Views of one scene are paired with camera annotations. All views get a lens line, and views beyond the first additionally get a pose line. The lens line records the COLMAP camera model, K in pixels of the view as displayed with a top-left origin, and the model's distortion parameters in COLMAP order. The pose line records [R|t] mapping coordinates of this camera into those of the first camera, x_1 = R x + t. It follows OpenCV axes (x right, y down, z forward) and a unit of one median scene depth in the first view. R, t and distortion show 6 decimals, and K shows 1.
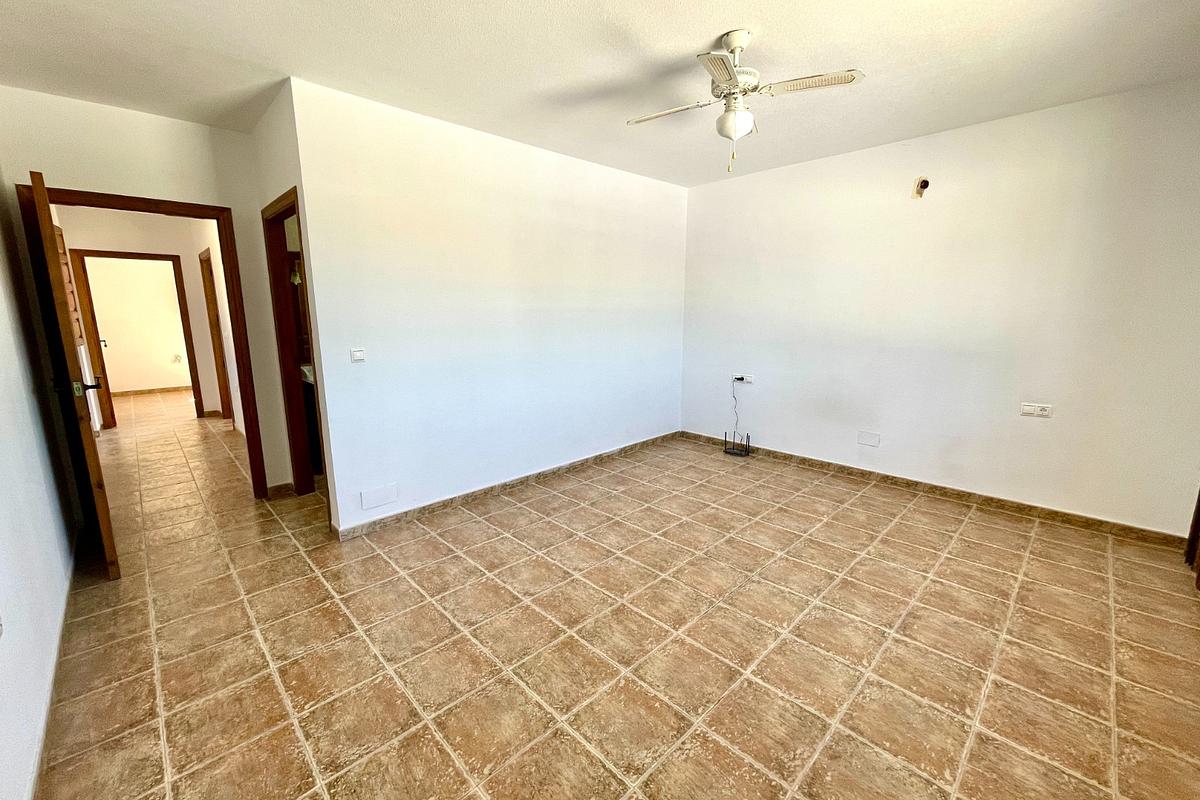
lens RADIAL K [[486.9, 0, 595.1], [0, 486.9, 397.6], [0, 0, 1]] dist [-0.001216, 0.000314]
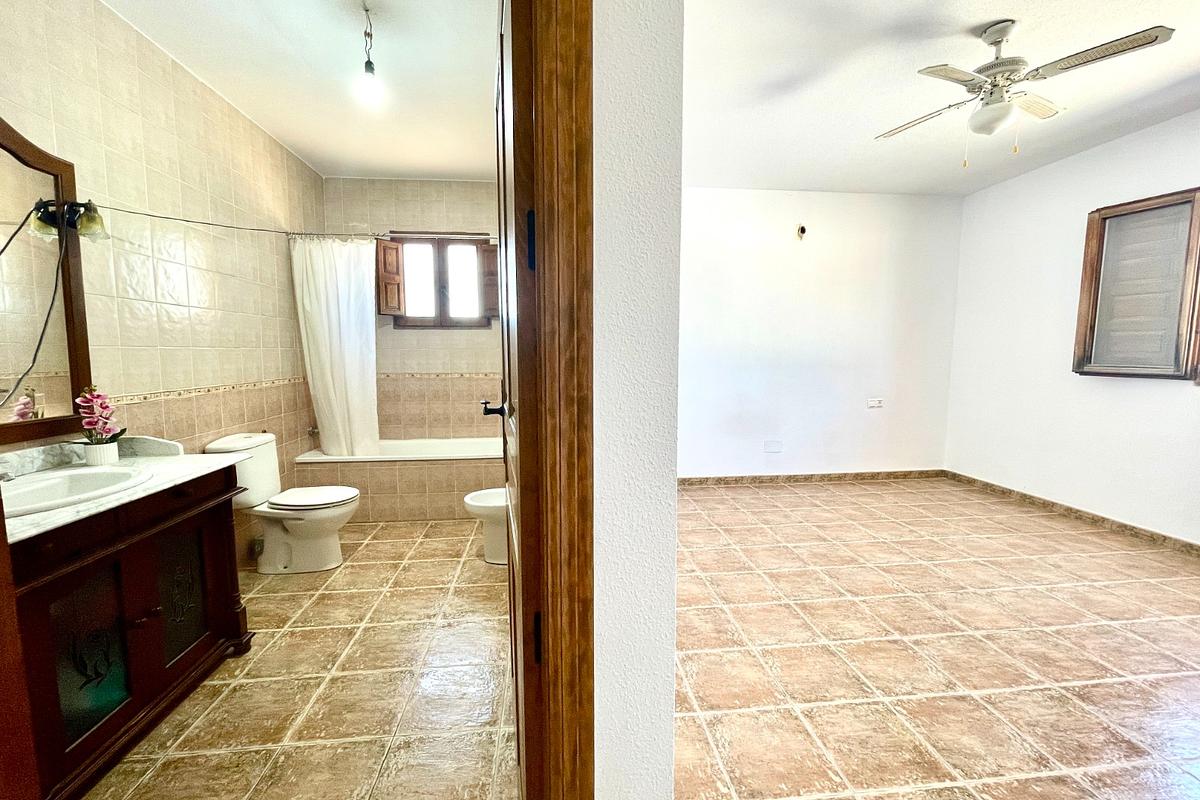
lens RADIAL K [[486.9, 0, 595.1], [0, 486.9, 397.6], [0, 0, 1]] dist [-0.001216, 0.000314]
pose [[0.611540, -0.071863, 0.787943, -0.684154], [0.140298, 0.989935, -0.018603, -0.076731], [-0.778675, 0.121923, 0.615467, 0.757858]]
